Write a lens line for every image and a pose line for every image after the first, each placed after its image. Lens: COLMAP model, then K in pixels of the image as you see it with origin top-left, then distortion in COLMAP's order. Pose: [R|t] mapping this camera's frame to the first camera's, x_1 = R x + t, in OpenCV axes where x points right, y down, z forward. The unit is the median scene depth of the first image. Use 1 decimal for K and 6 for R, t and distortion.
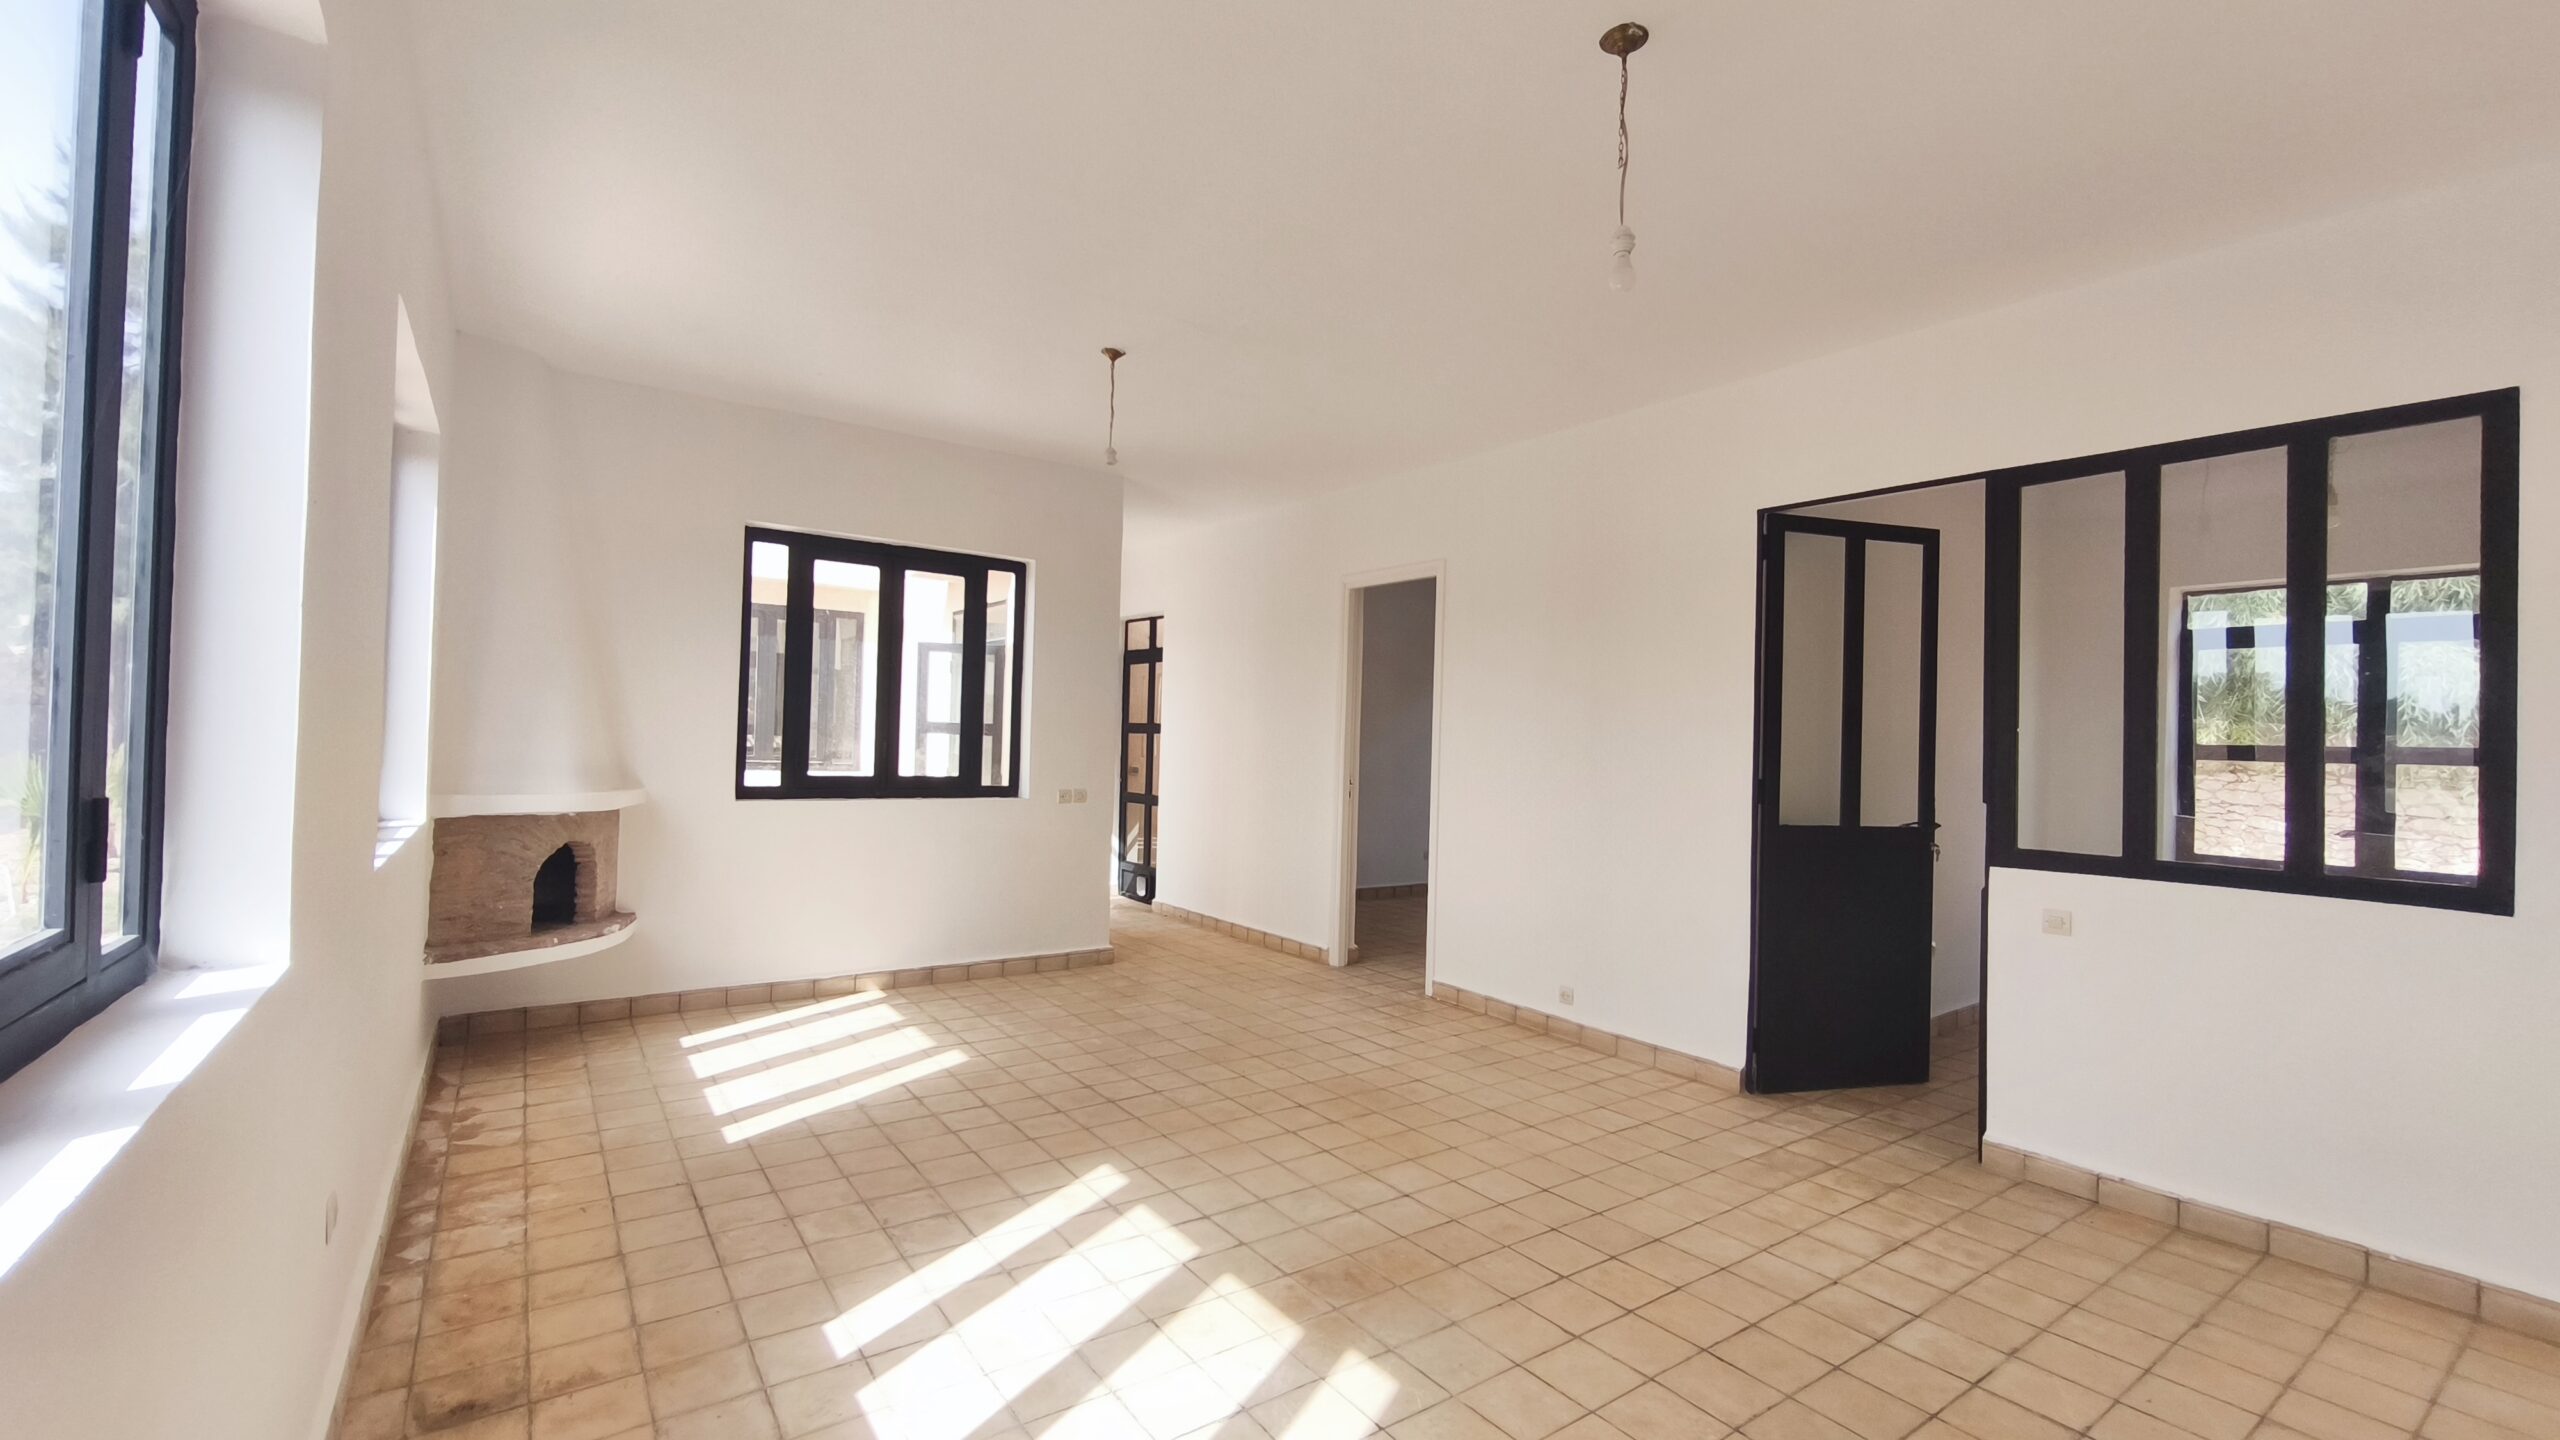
lens RADIAL K [[1070.0, 0, 1280.0], [0, 1070.0, 720.0], [0, 0, 1]] dist [0.002321, -0.003483]
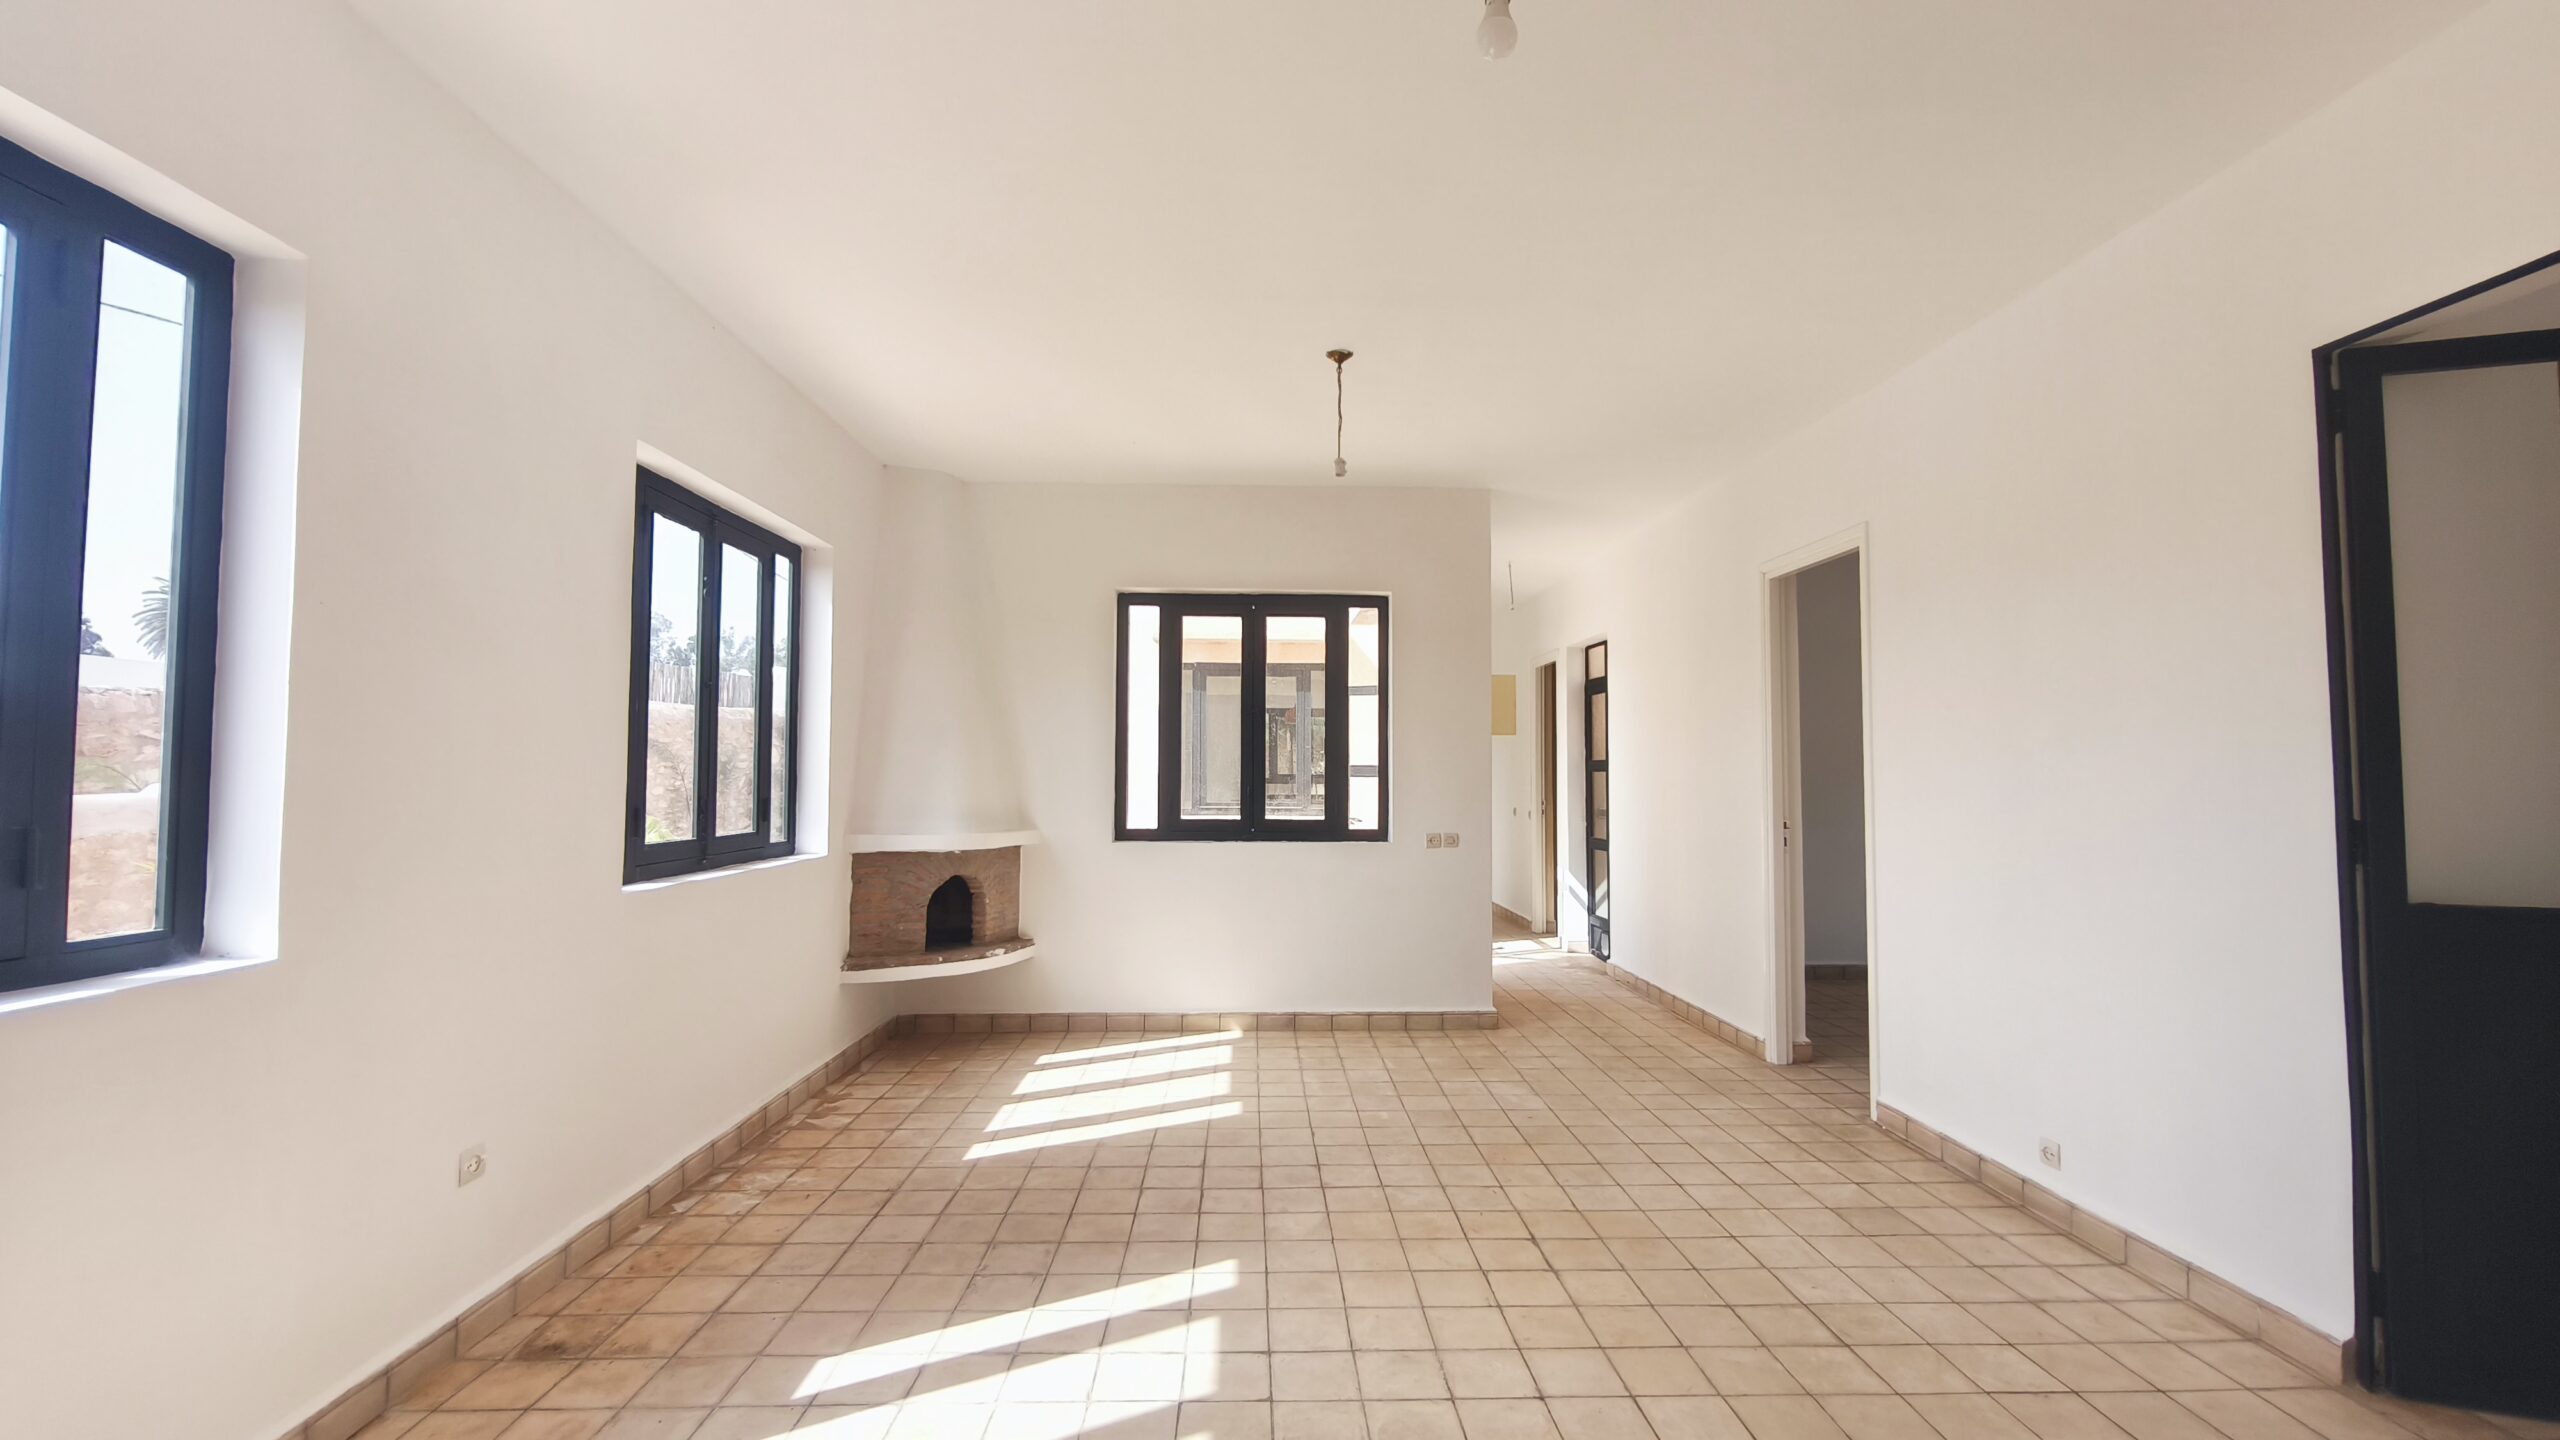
lens RADIAL K [[1071.6, 0, 1280.0], [0, 1071.6, 720.0], [0, 0, 1]] dist [-0.001189, -0.000496]
pose [[0.826081, -0.054371, -0.560922, 0.282640], [0.031190, 0.998220, -0.050824, 0.012960], [0.562688, 0.024489, 0.826307, 0.205032]]
